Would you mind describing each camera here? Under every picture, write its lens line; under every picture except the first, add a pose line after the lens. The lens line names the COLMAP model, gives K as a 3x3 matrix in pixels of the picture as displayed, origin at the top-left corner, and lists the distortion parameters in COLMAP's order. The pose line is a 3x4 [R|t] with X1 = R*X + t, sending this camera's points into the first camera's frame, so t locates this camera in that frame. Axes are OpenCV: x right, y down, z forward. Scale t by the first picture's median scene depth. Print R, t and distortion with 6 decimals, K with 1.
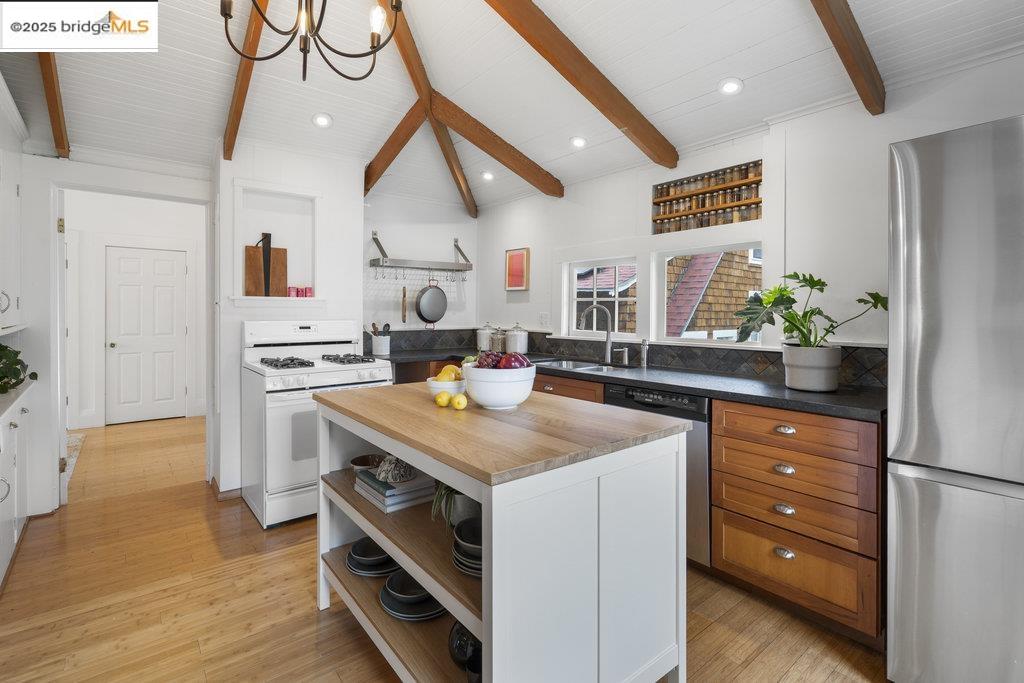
lens RADIAL K [[480.9, 0, 510.4], [0, 480.9, 315.9], [0, 0, 1]] dist [-0.002201, -0.000194]
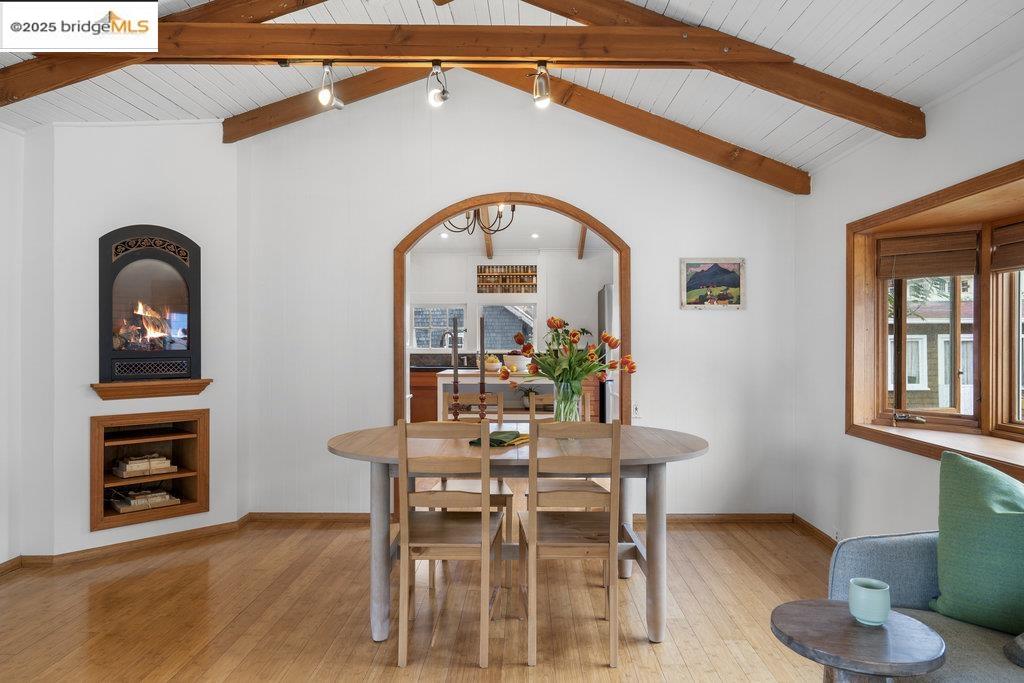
lens RADIAL K [[642.7, 0, 512.0], [0, 642.7, 341.5], [0, 0, 1]] dist [0.002599, 0.000432]
pose [[0.645871, -0.000743, 0.763447, -1.473377], [0.006037, 0.999973, -0.004134, 0.023248], [-0.763423, 0.007279, 0.645858, -0.660937]]
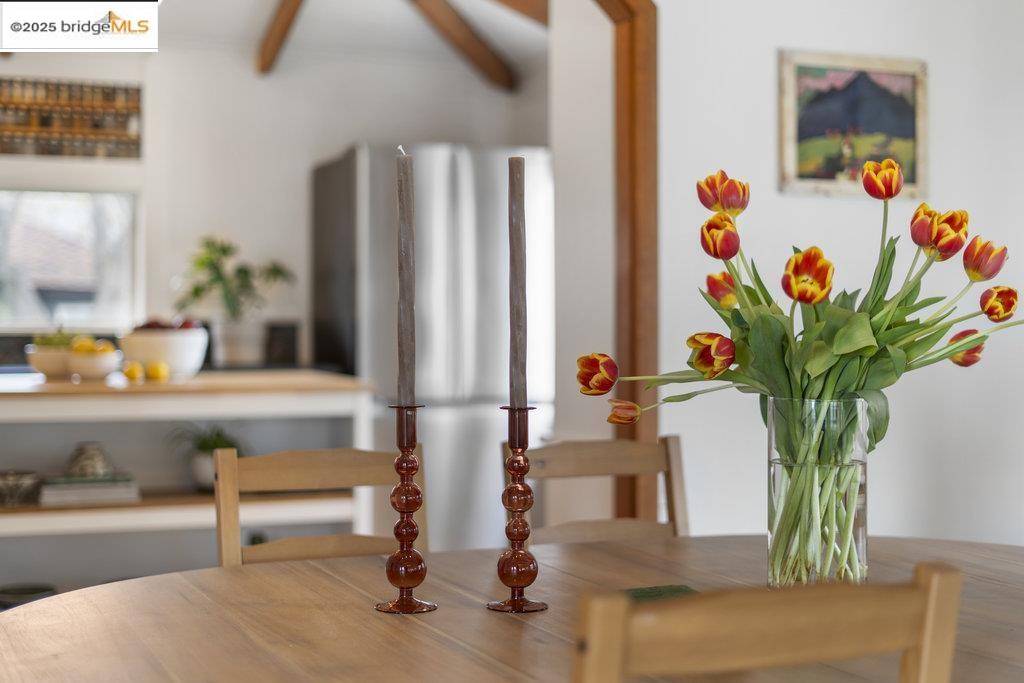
lens RADIAL K [[1491.2, 0, 512.4], [0, 1491.2, 313.4], [0, 0, 1]] dist [-0.014686, -0.053642]
pose [[0.273184, 0.004245, 0.961952, -1.351204], [0.004875, 0.999971, -0.005797, 0.047887], [-0.961949, 0.006273, 0.273156, -0.192464]]
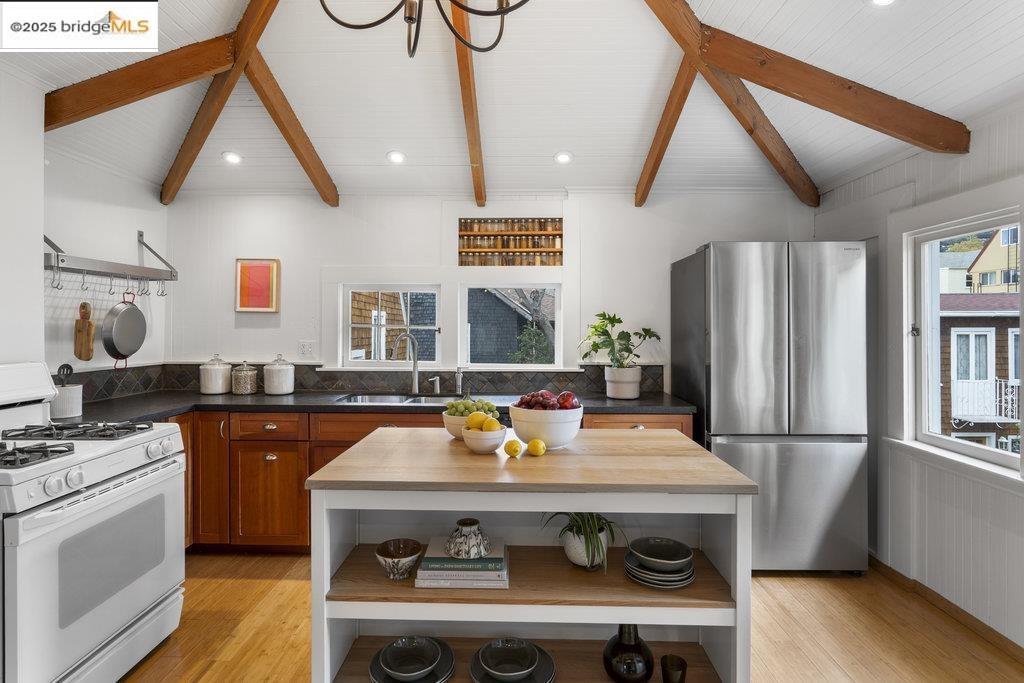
lens RADIAL K [[519.2, 0, 508.0], [0, 519.2, 331.4], [0, 0, 1]] dist [0.000144, 0.000184]
pose [[0.638645, -0.003419, 0.769494, -0.503052], [0.003878, 0.999992, 0.001225, -0.028494], [-0.769492, 0.002201, 0.638653, 0.204865]]
